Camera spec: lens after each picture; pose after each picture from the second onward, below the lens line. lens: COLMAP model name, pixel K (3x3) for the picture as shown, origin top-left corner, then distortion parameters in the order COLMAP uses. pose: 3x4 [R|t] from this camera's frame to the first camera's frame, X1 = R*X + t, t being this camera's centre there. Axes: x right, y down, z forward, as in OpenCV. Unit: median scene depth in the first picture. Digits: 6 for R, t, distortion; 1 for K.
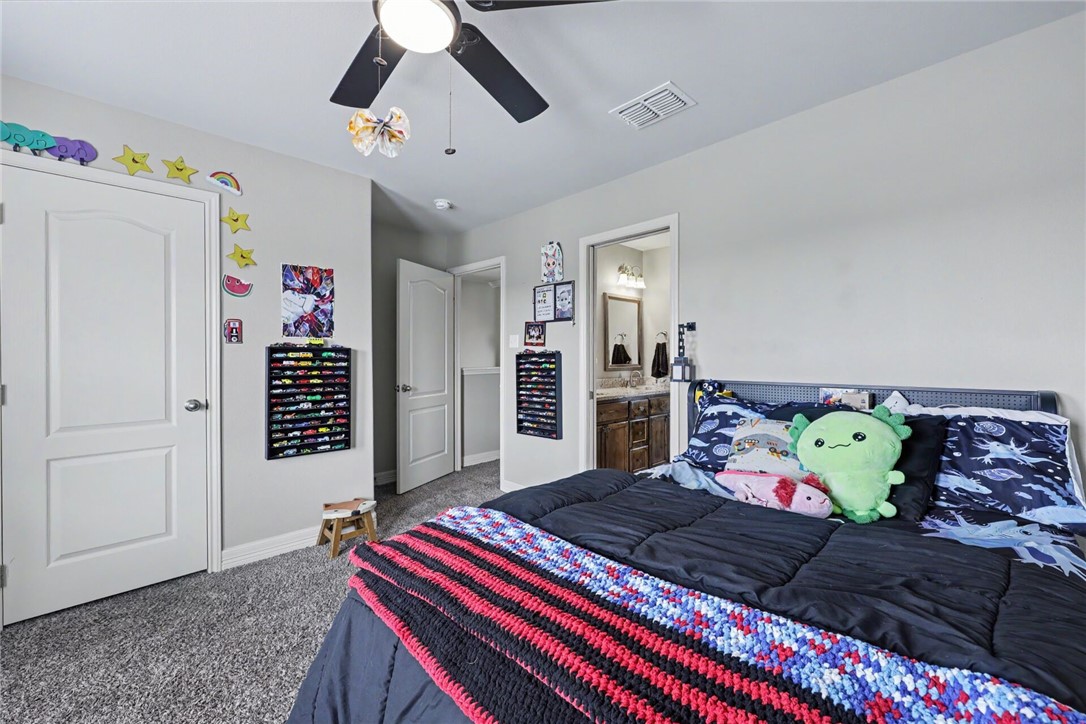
lens RADIAL K [[449.2, 0, 574.9], [0, 449.2, 360.4], [0, 0, 1]] dist [0.003952, 0.000503]
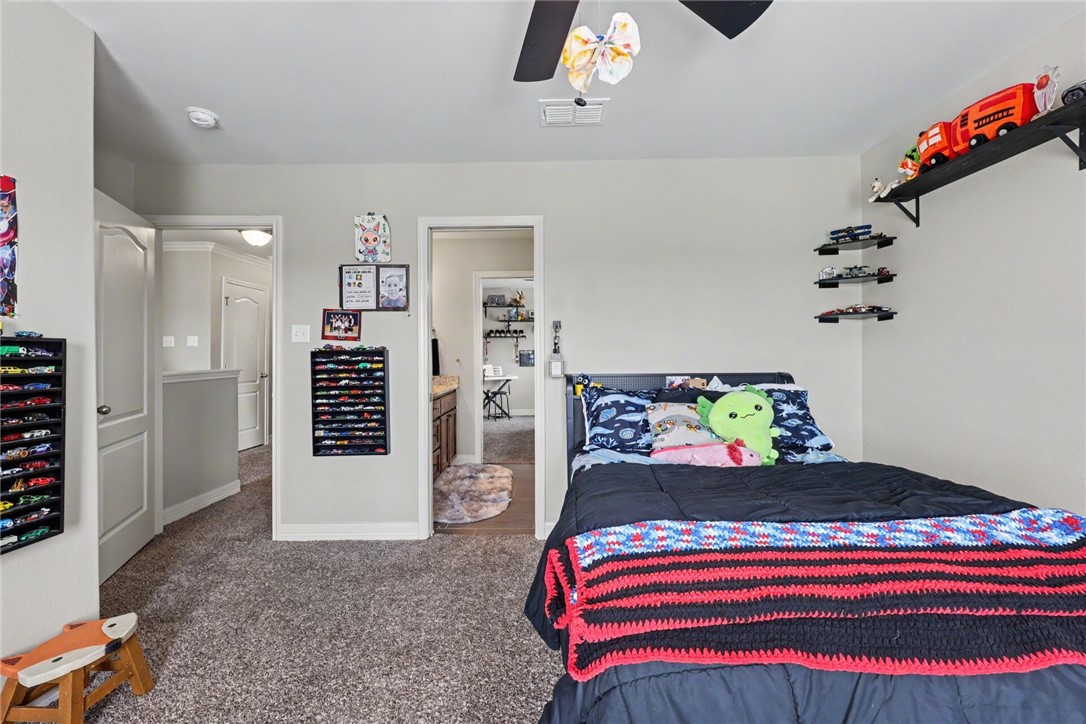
lens RADIAL K [[449.2, 0, 542.3], [0, 449.2, 355.8], [0, 0, 1]] dist [0.003952, 0.000503]
pose [[0.718988, -0.007267, 0.694985, -0.419901], [0.010600, 0.999944, -0.000510, -0.001426], [-0.694942, 0.007734, 0.719024, 0.215220]]
